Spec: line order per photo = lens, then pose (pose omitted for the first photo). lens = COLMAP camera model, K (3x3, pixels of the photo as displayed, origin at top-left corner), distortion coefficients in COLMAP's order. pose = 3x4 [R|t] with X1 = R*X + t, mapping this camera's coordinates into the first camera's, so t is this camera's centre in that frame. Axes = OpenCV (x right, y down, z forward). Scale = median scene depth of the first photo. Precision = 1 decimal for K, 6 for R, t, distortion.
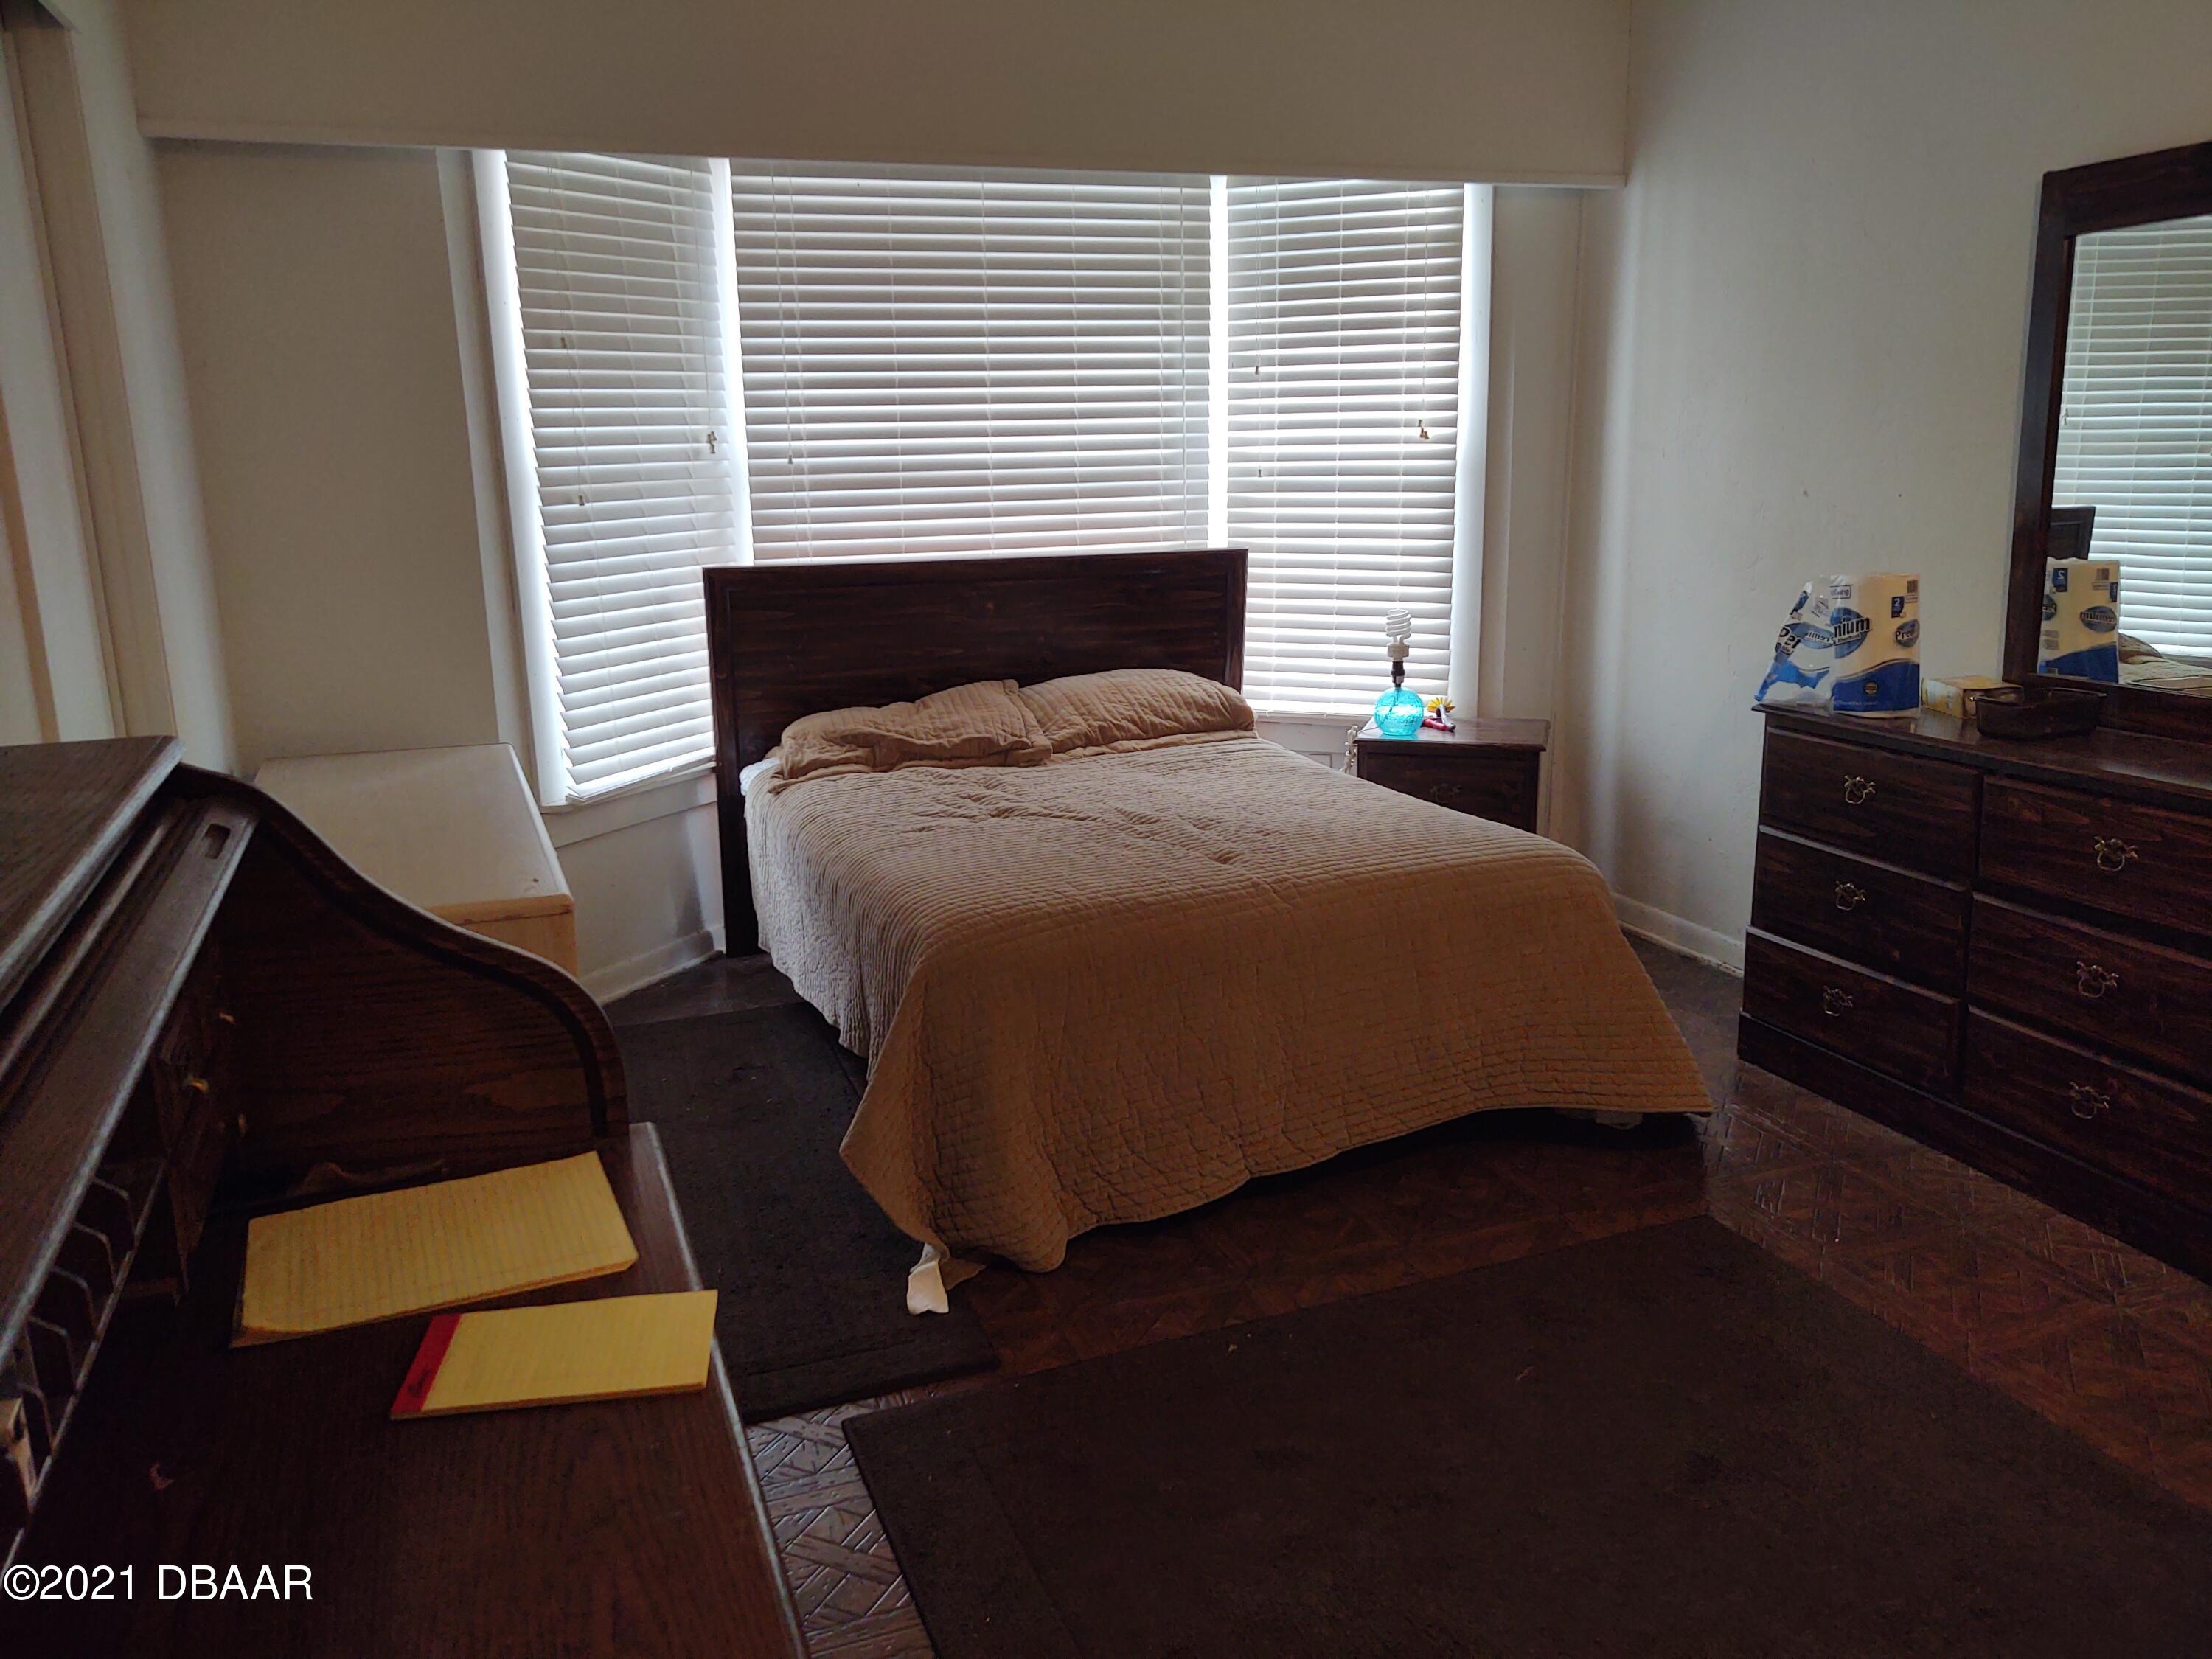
lens RADIAL K [[1740.3, 0, 1108.1], [0, 1740.3, 833.8], [0, 0, 1]] dist [0.063643, -0.054085]
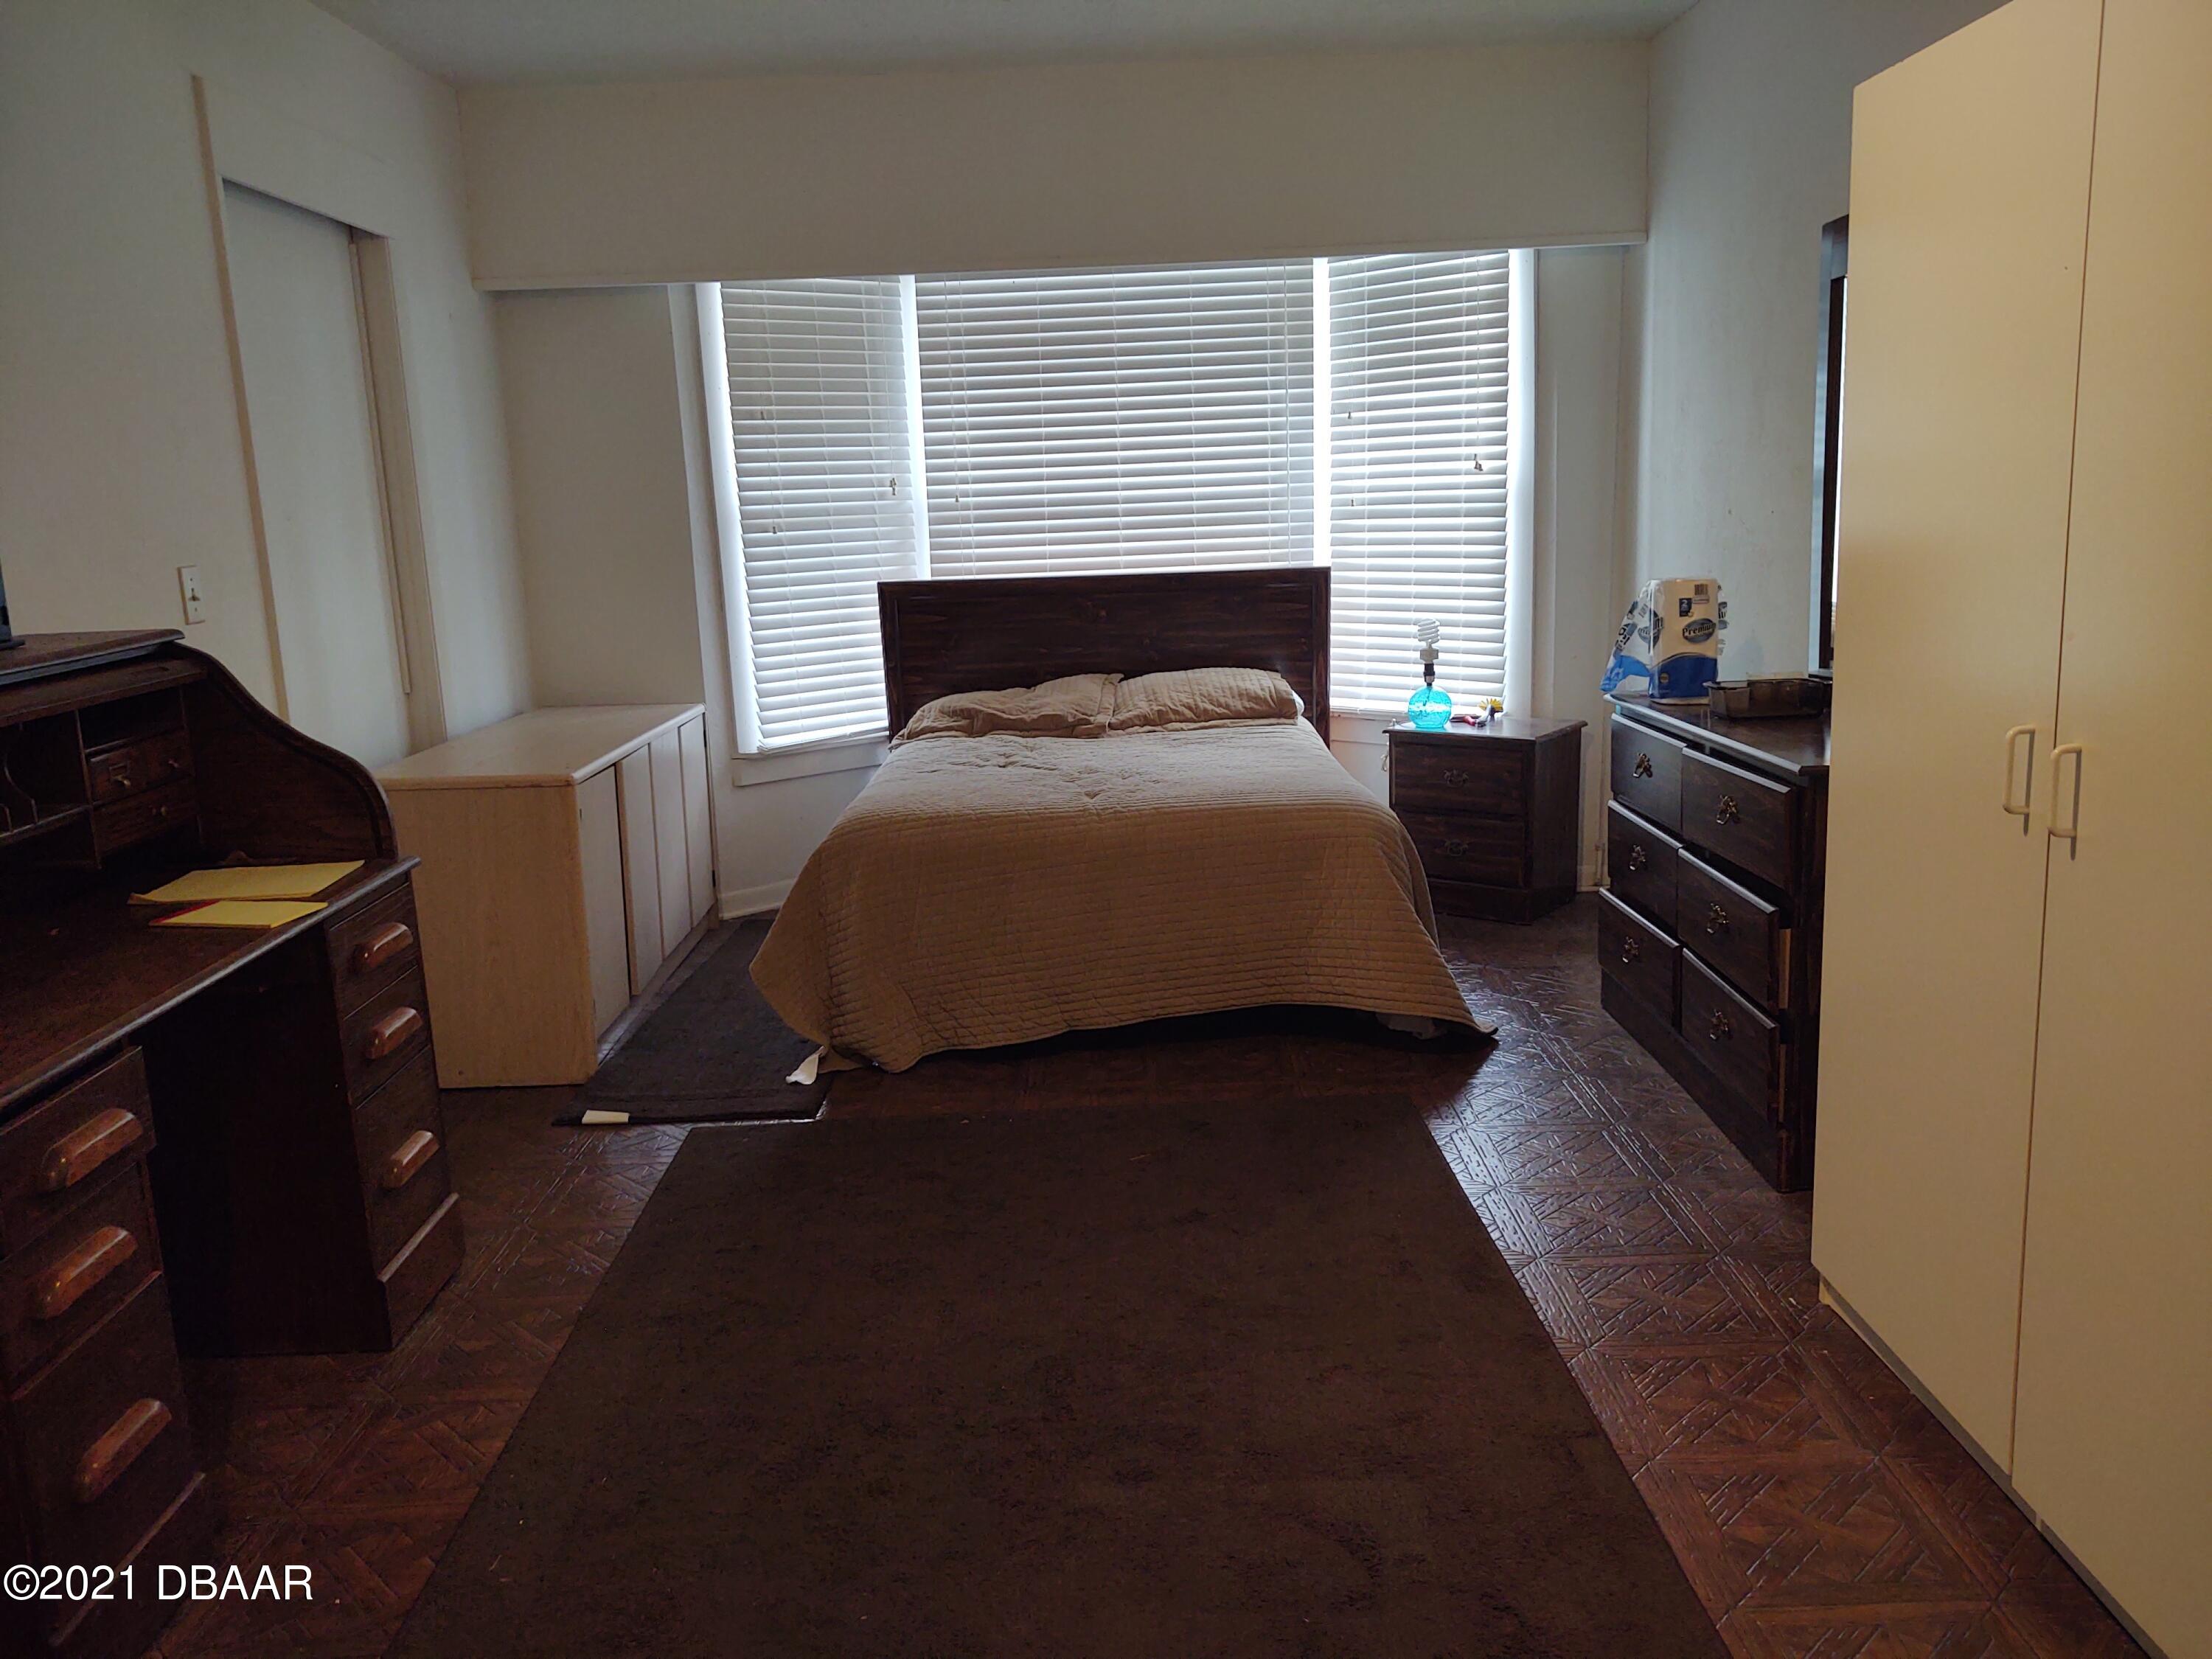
lens RADIAL K [[1740.3, 0, 1059.7], [0, 1740.3, 841.4], [0, 0, 1]] dist [0.063643, -0.054085]
pose [[0.931538, 0.054755, -0.359498, 0.369628], [-0.062897, 0.997960, -0.010981, 0.047477], [0.358163, 0.032840, 0.933081, -0.163181]]
